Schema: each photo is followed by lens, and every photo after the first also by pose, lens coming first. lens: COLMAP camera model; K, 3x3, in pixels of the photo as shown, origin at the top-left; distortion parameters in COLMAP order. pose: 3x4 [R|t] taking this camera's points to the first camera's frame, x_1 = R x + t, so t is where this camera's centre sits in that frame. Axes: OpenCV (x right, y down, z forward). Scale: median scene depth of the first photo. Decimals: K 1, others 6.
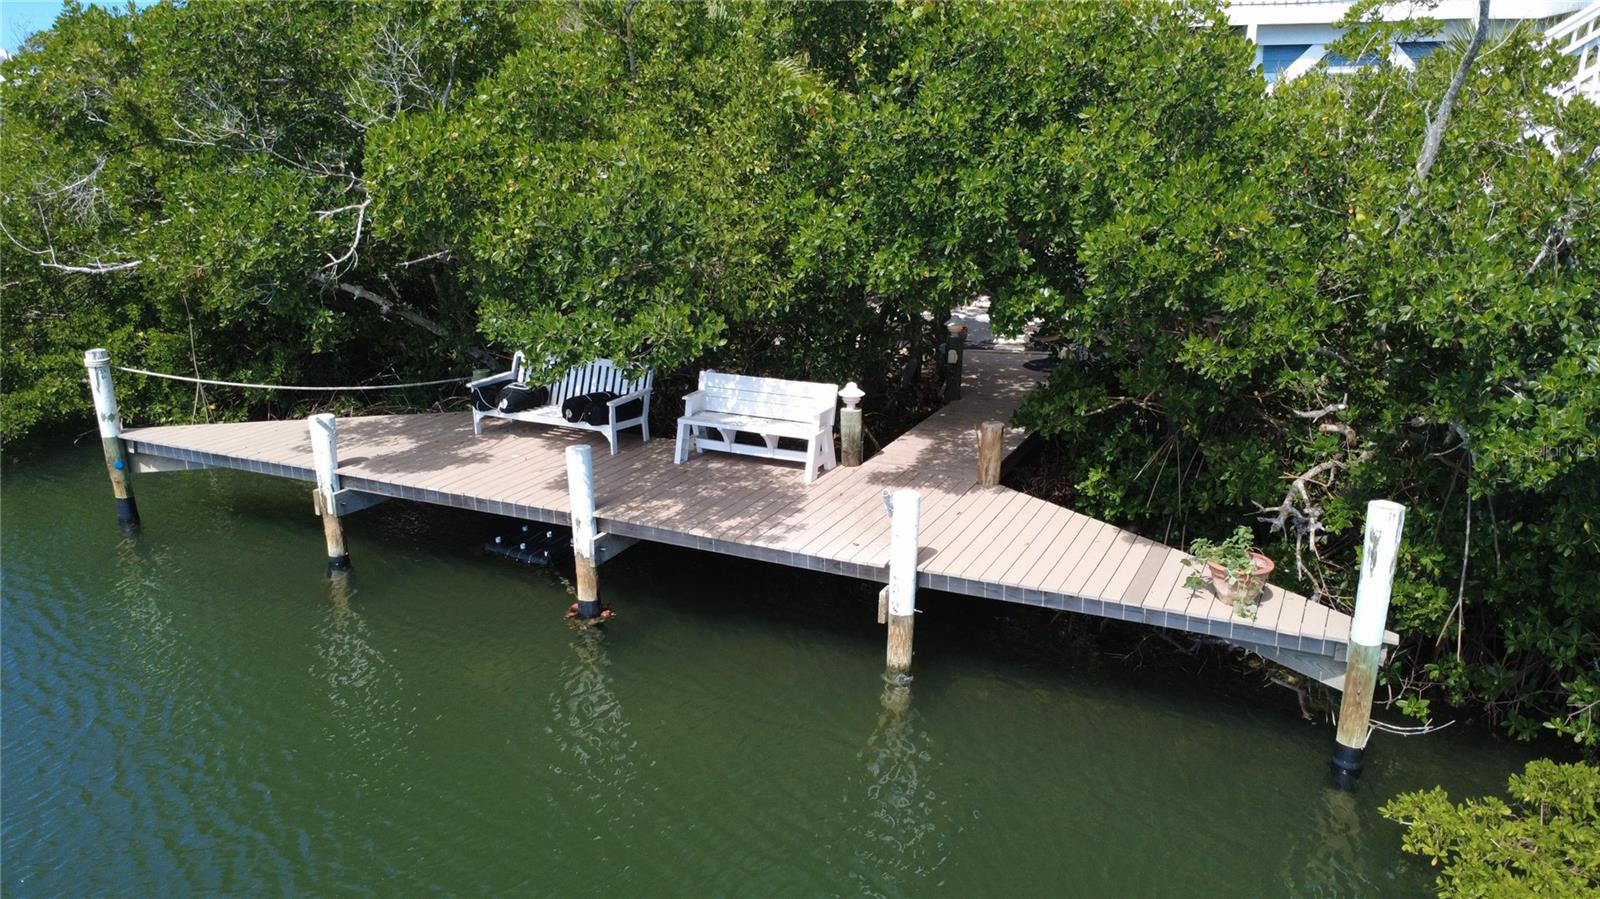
lens RADIAL K [[1194.4, 0, 788.1], [0, 1194.4, 464.0], [0, 0, 1]] dist [0.008952, -0.042113]
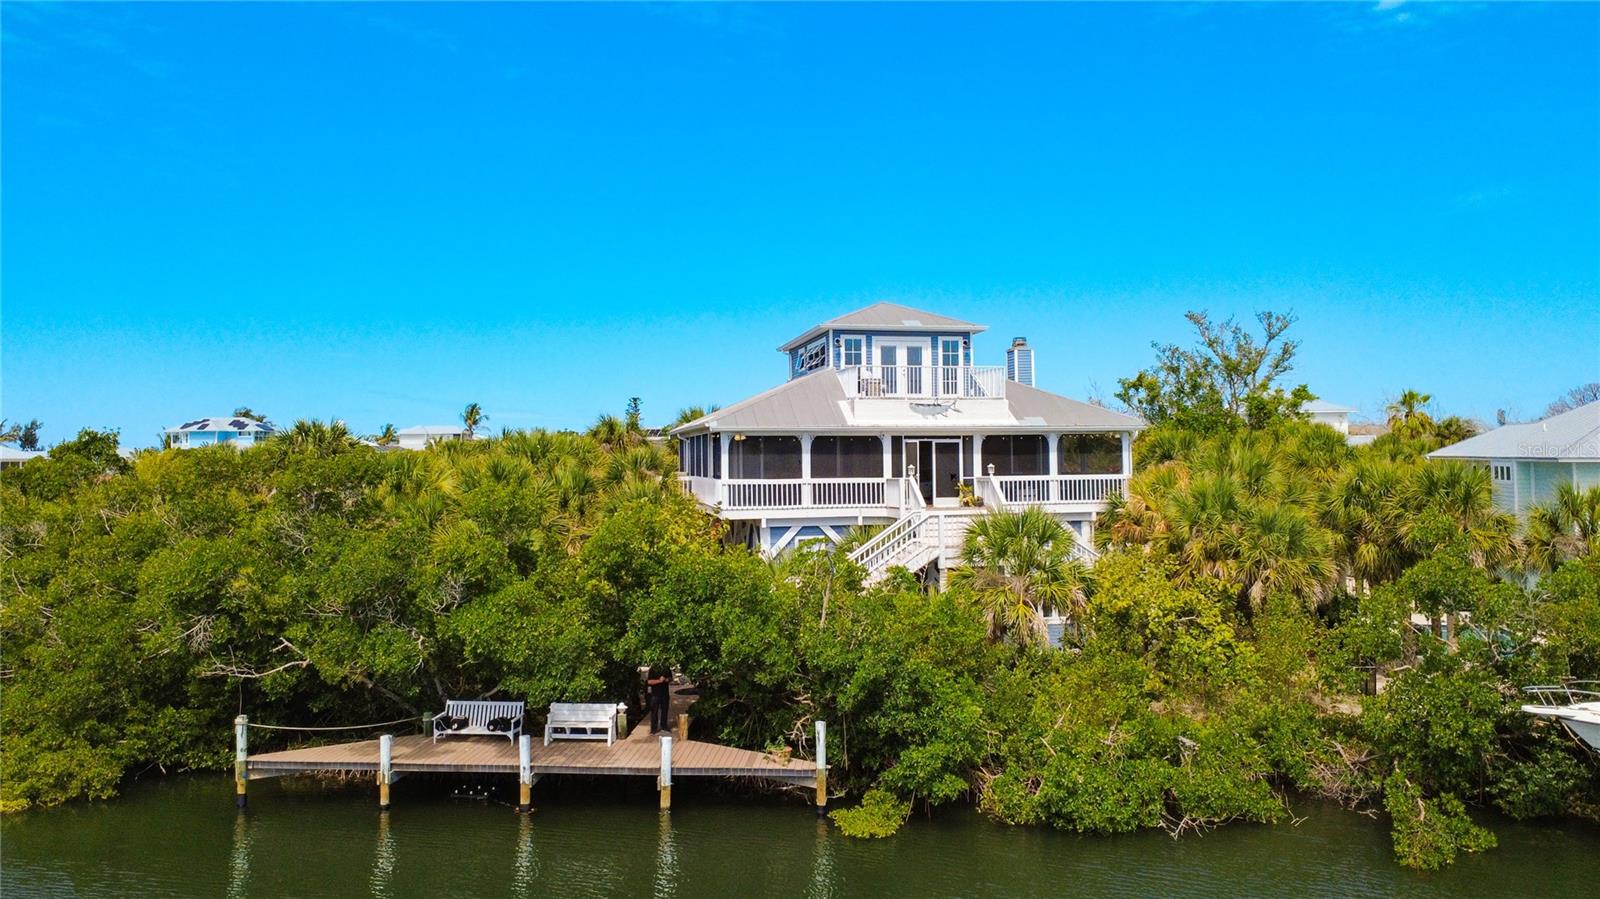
lens RADIAL K [[1194.4, 0, 819.5], [0, 1194.4, 421.1], [0, 0, 1]] dist [0.008952, -0.042113]
pose [[0.918553, 0.017021, 0.394932, -0.584672], [0.106928, 0.951129, -0.289691, 0.142169], [-0.380561, 0.308326, 0.871842, -1.522048]]
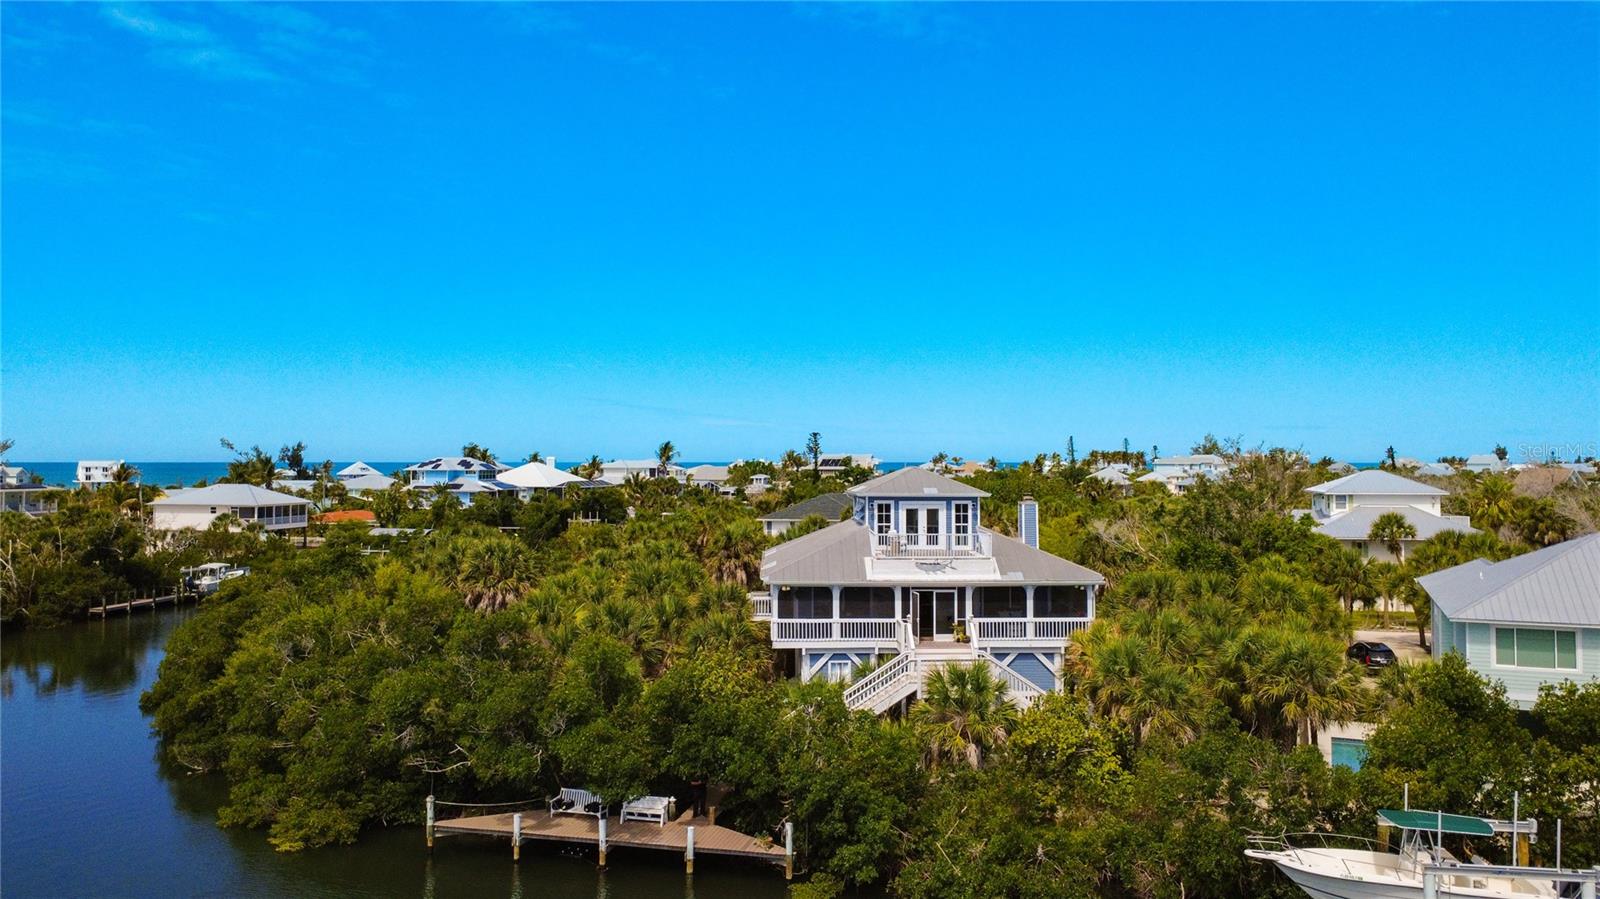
lens RADIAL K [[1194.4, 0, 828.5], [0, 1194.4, 437.8], [0, 0, 1]] dist [0.008952, -0.042113]
pose [[0.971014, 0.018144, 0.238333, -0.392108], [0.053548, 0.955258, -0.290885, -0.031449], [-0.232947, 0.295216, 0.926598, -2.927036]]
